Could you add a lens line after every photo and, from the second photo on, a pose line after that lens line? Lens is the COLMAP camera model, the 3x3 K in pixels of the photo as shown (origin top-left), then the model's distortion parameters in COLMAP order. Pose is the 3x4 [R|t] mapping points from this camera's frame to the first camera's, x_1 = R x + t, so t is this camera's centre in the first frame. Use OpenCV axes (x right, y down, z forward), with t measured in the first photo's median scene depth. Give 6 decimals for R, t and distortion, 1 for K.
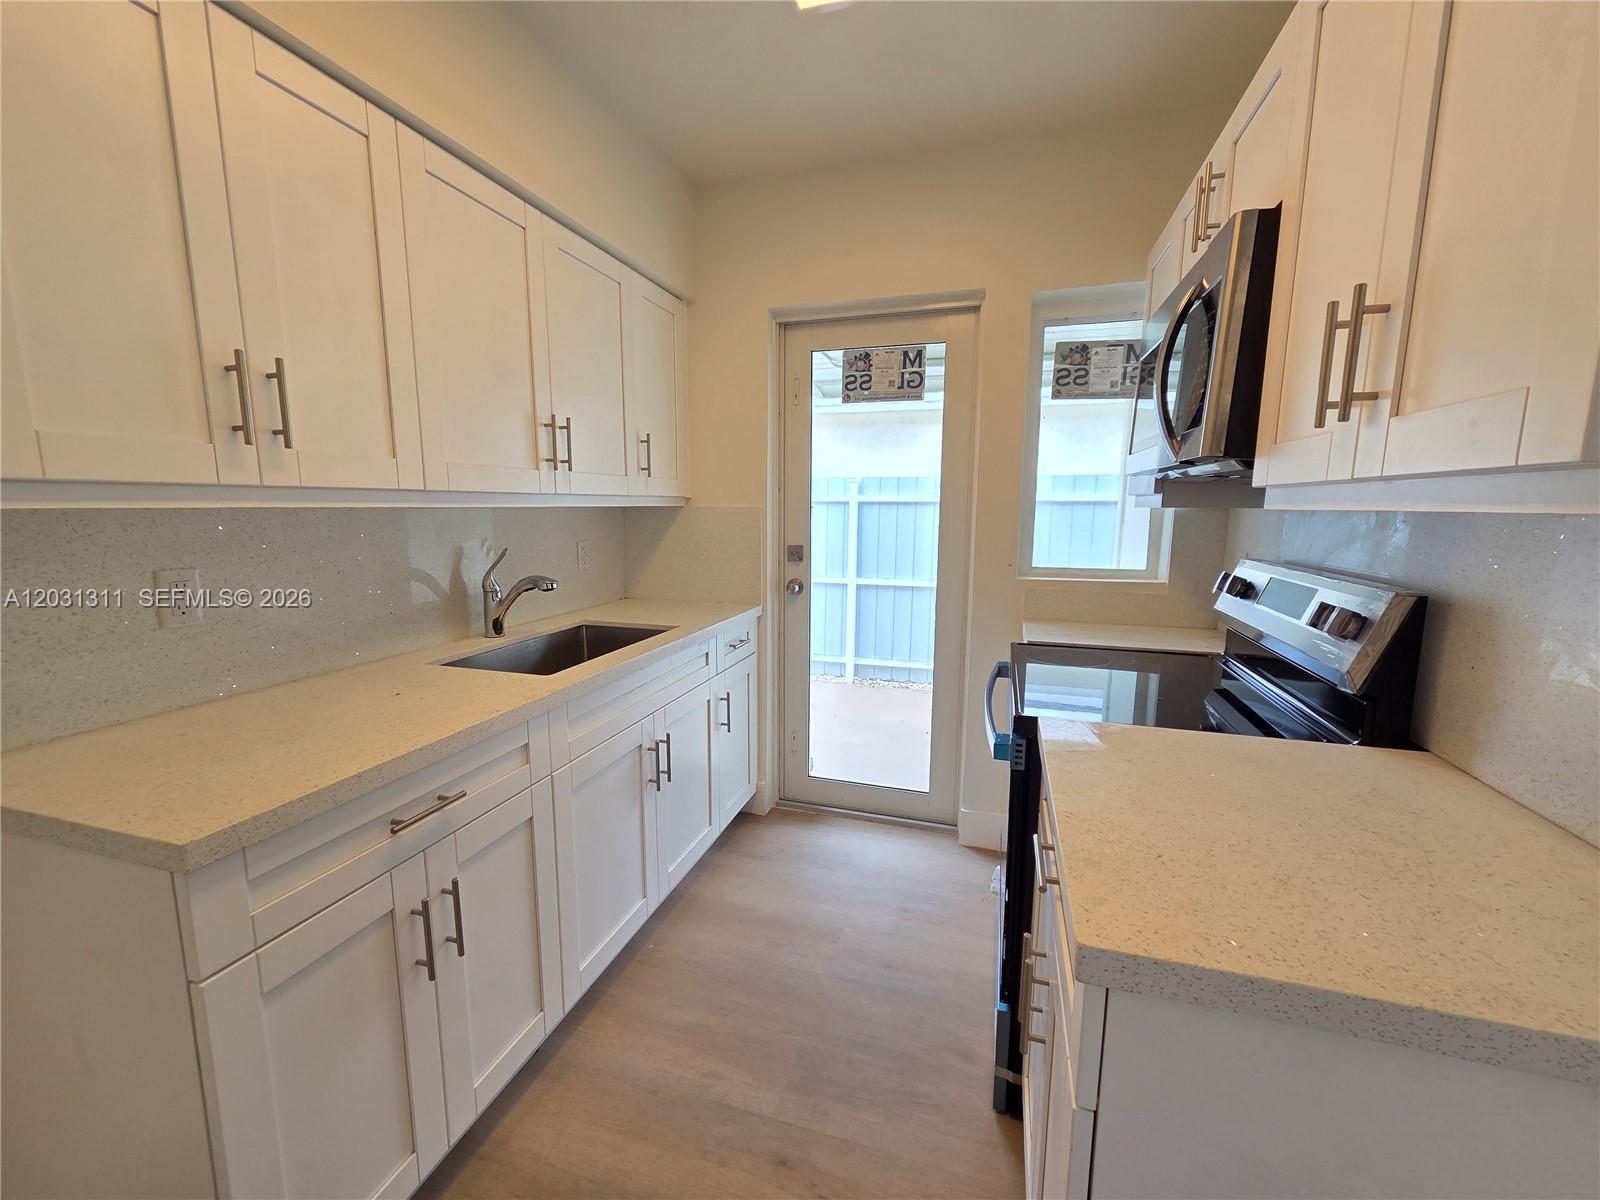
lens RADIAL K [[656.7, 0, 802.3], [0, 656.7, 600.4], [0, 0, 1]] dist [0.001437, -0.000169]
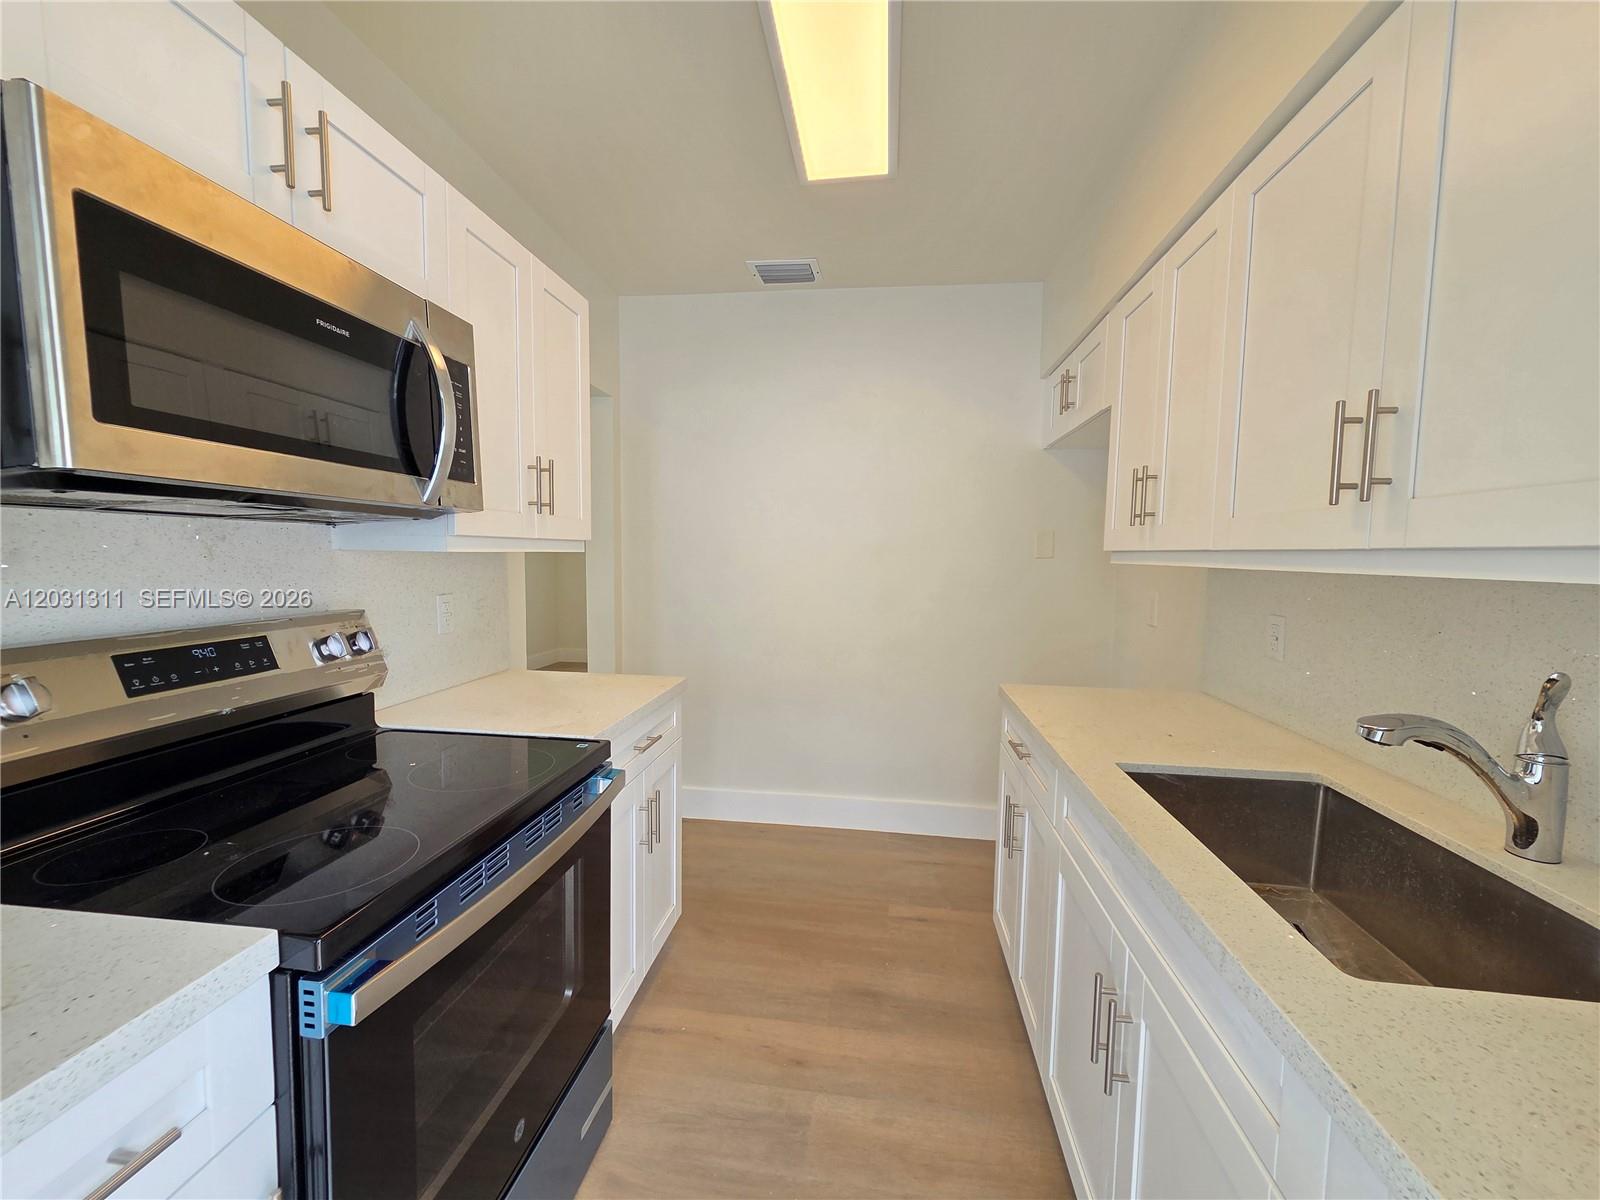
lens RADIAL K [[656.7, 0, 802.3], [0, 656.7, 600.4], [0, 0, 1]] dist [0.001437, -0.000169]
pose [[-0.987148, -0.006988, -0.159657, 0.124453], [-0.041359, 0.976178, 0.212994, -0.216490], [0.154365, 0.216860, -0.963921, 1.448141]]
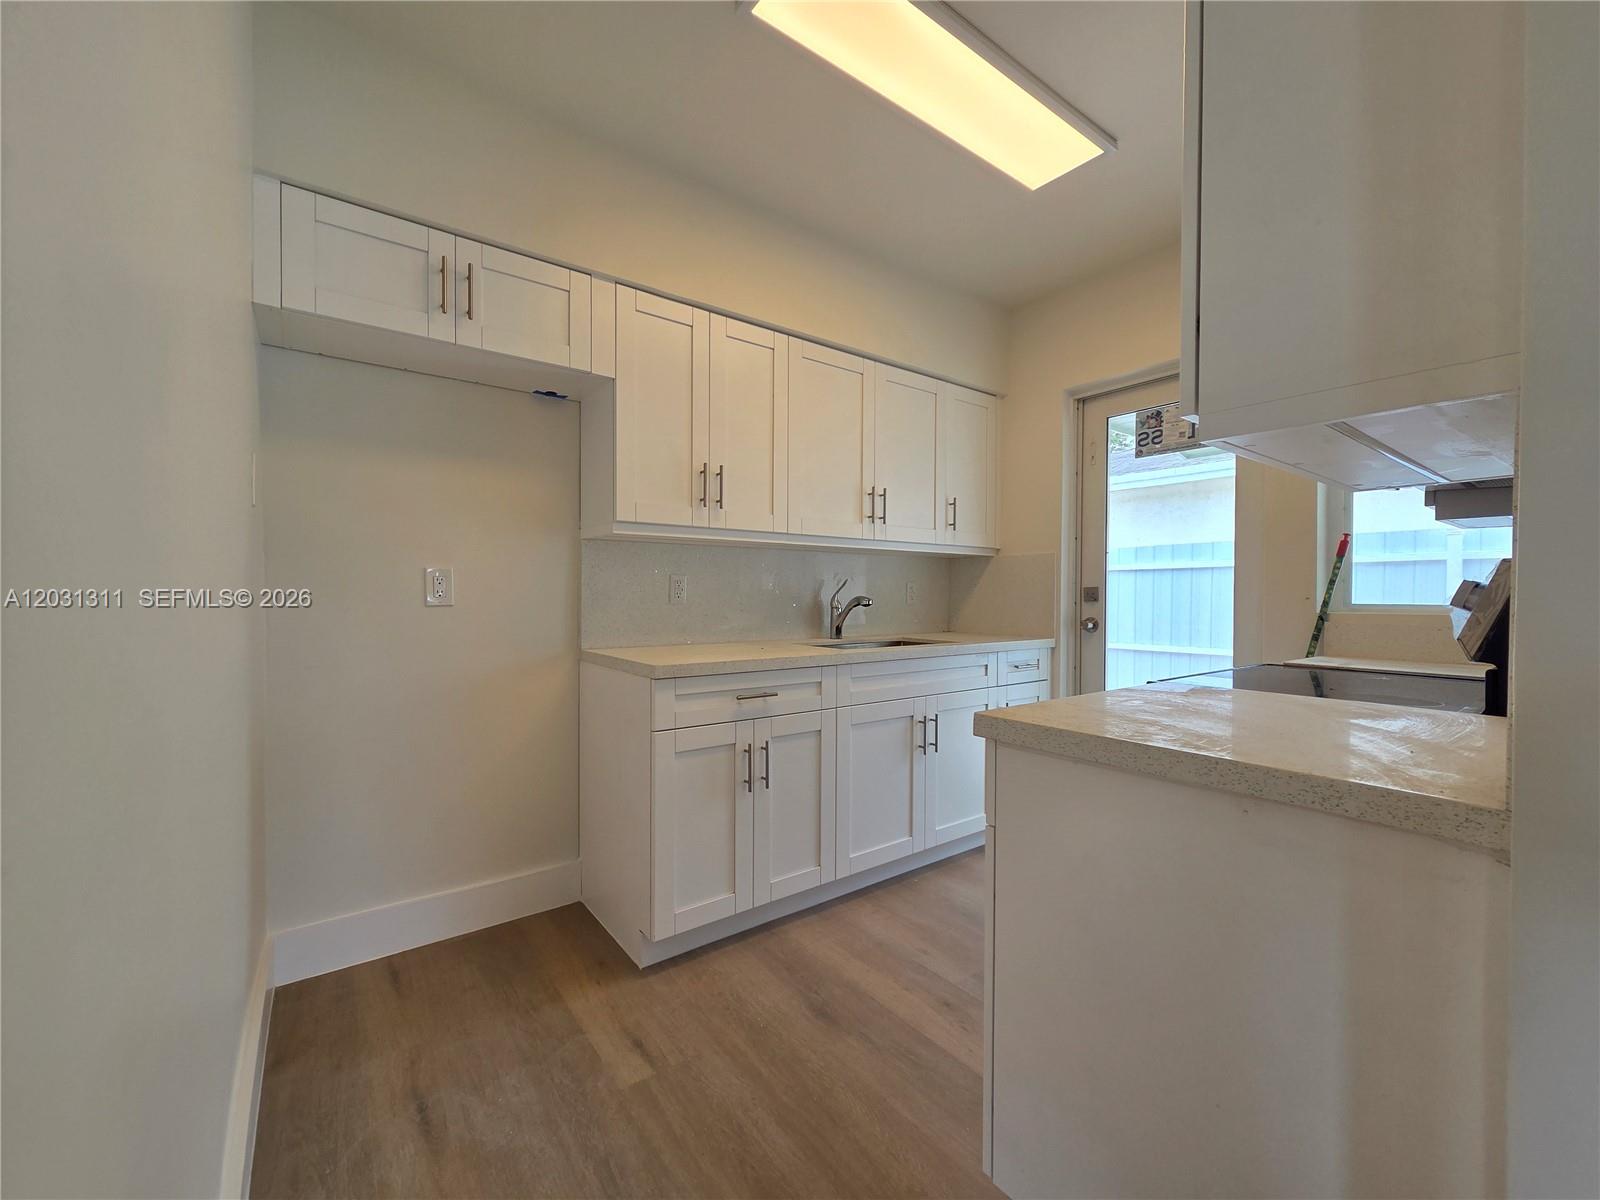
lens RADIAL K [[656.7, 0, 802.3], [0, 656.7, 600.4], [0, 0, 1]] dist [0.001437, -0.000169]
pose [[0.806317, 0.003683, -0.591473, 0.369045], [-0.085334, 0.990243, -0.110165, 0.149857], [0.585296, 0.139301, 0.798764, -0.253076]]
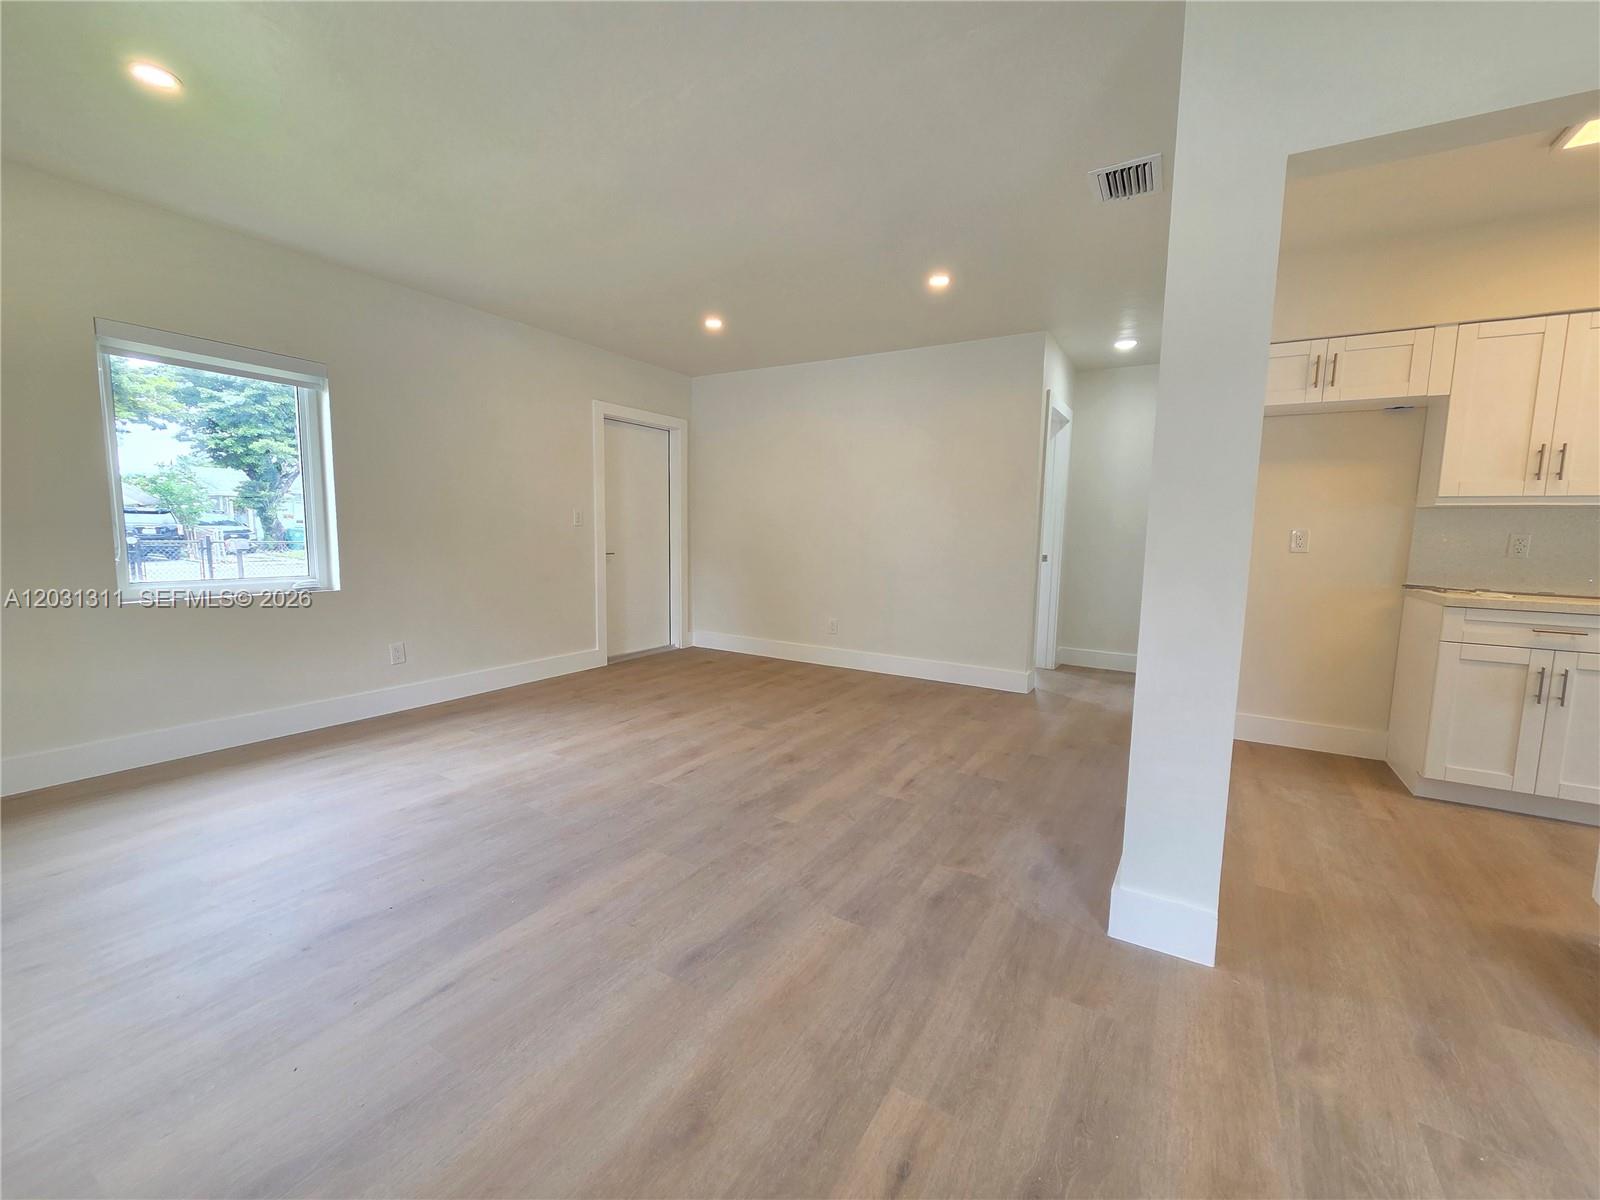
lens RADIAL K [[656.7, 0, 802.3], [0, 656.7, 600.4], [0, 0, 1]] dist [0.001437, -0.000169]
pose [[-0.245901, 0.093872, -0.964739, 1.396994], [-0.163246, 0.977072, 0.136682, 0.199187], [0.955449, 0.191100, -0.224939, -0.632682]]
